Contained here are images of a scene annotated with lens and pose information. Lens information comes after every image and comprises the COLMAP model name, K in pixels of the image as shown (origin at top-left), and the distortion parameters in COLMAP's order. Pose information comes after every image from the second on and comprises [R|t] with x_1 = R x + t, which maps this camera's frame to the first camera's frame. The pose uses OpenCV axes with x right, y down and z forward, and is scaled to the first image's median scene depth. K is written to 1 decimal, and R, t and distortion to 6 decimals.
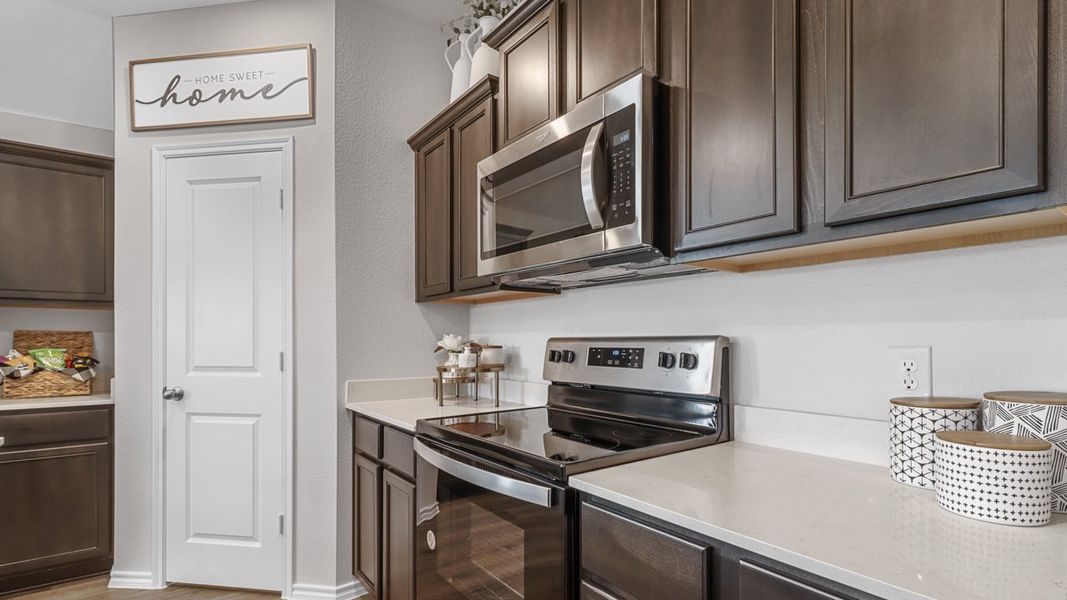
lens RADIAL K [[492.3, 0, 529.0], [0, 492.3, 331.0], [0, 0, 1]] dist [-0.012051, 0.000077]
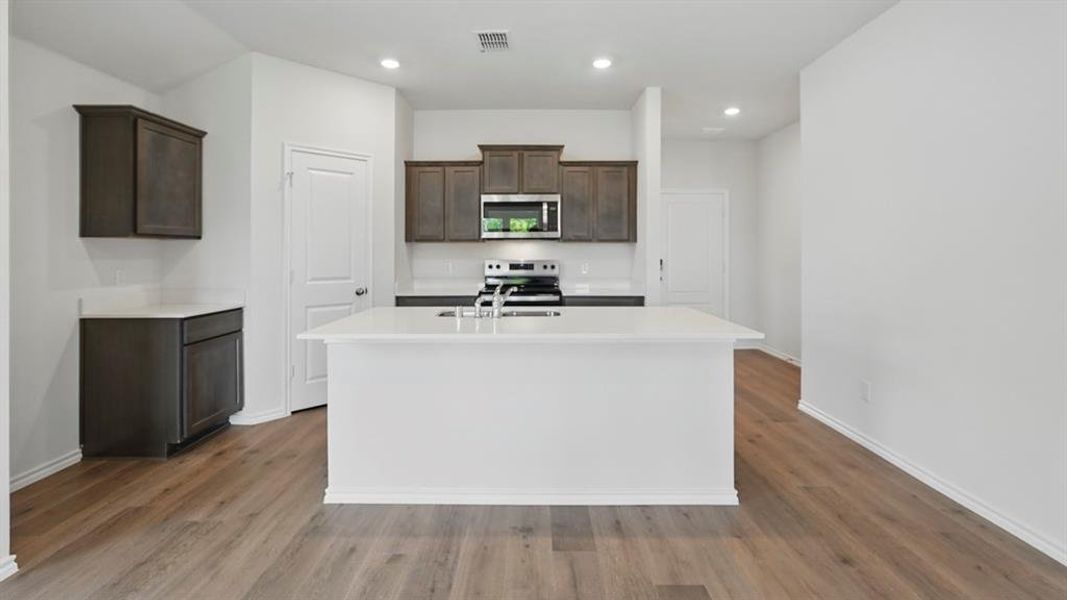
lens RADIAL K [[468.9, 0, 523.3], [0, 468.9, 253.3], [0, 0, 1]] dist [-0.001463, -0.000224]
pose [[0.629337, 0.002490, 0.777129, -1.975823], [-0.007907, 0.999964, 0.003199, -0.037705], [-0.777093, -0.008158, 0.629333, -0.794444]]
